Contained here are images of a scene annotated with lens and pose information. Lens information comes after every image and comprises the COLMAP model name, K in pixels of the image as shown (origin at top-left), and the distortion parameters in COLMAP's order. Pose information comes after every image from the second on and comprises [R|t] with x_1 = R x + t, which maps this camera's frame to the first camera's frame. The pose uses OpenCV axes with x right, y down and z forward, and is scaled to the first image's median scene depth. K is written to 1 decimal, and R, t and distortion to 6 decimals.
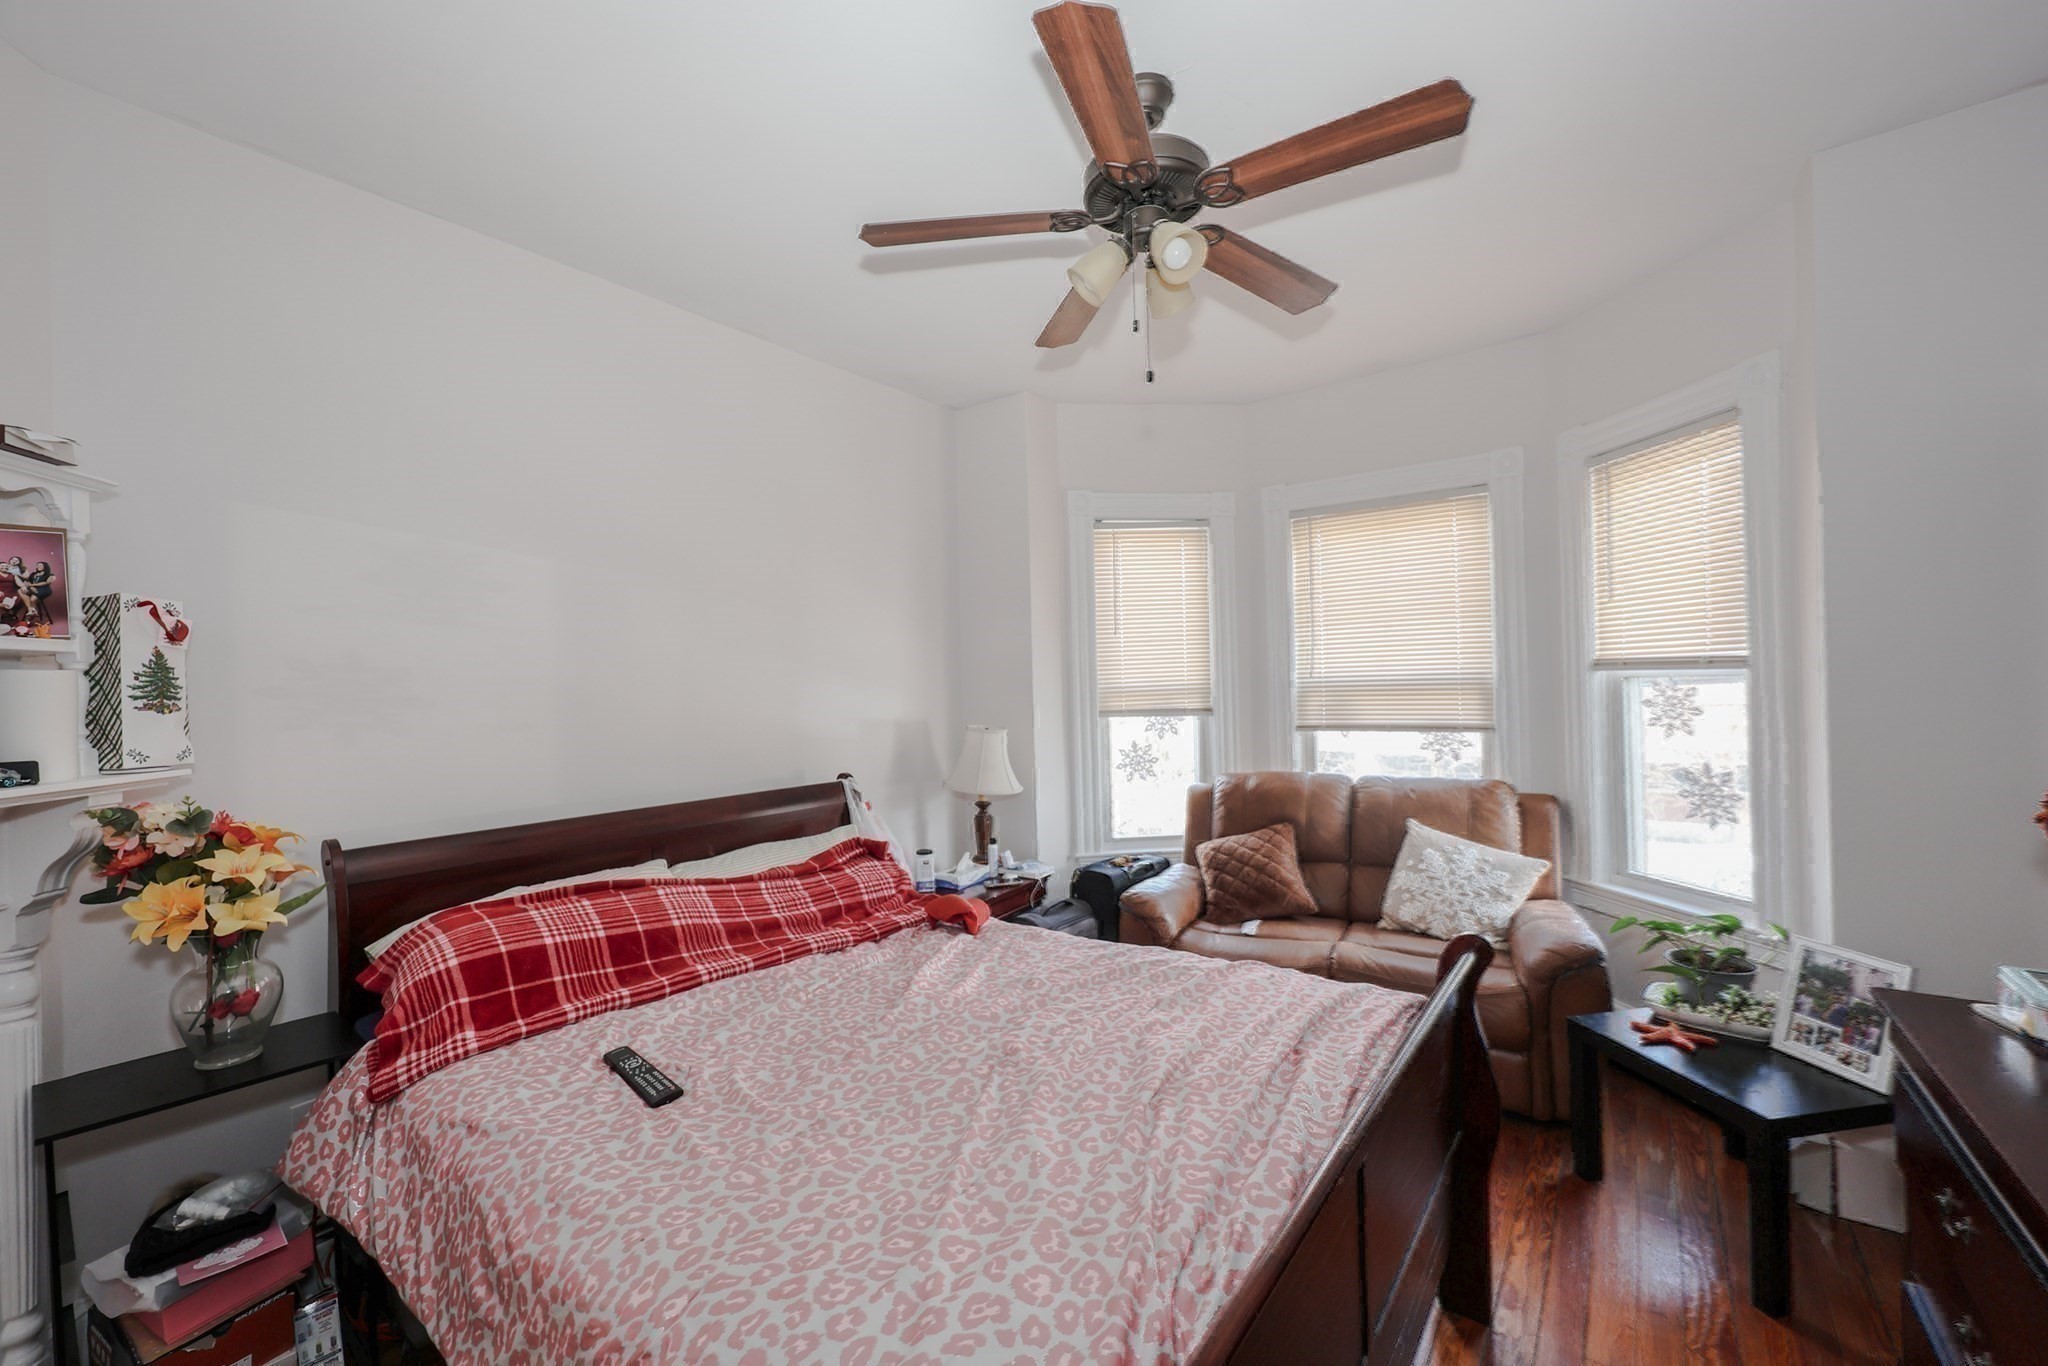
lens RADIAL K [[859.9, 0, 1024.5], [0, 859.9, 688.0], [0, 0, 1]] dist [0.000061, 0.001098]
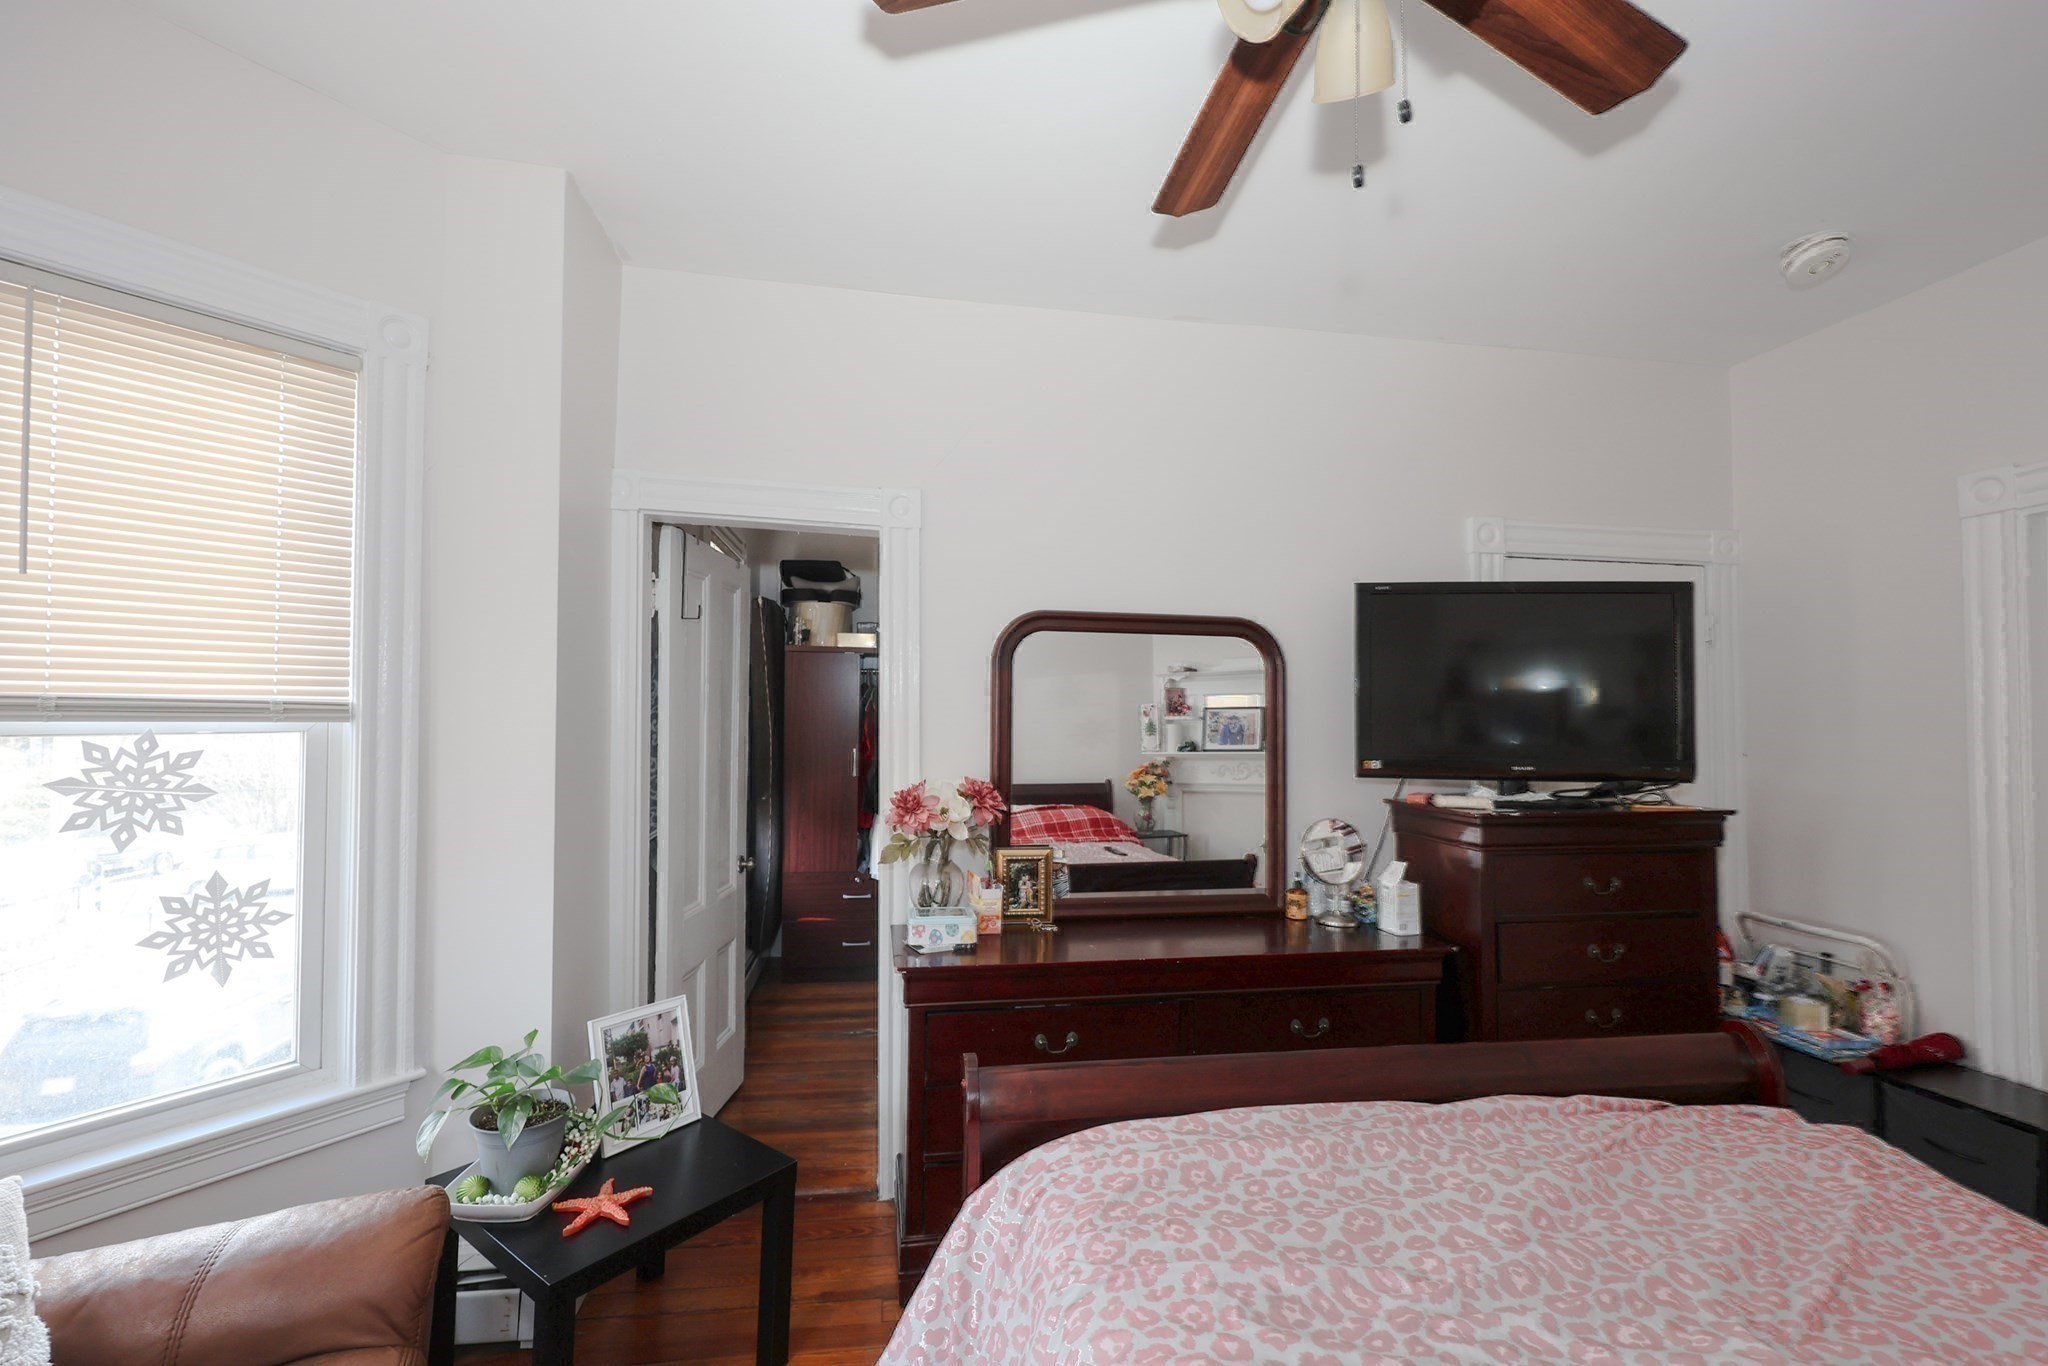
lens RADIAL K [[859.9, 0, 1024.5], [0, 859.9, 688.0], [0, 0, 1]] dist [0.000061, 0.001098]
pose [[-0.702608, 0.037038, 0.710612, -0.051437], [0.015261, 0.999199, -0.036990, -0.015202], [-0.711413, -0.015145, -0.702611, 1.063563]]
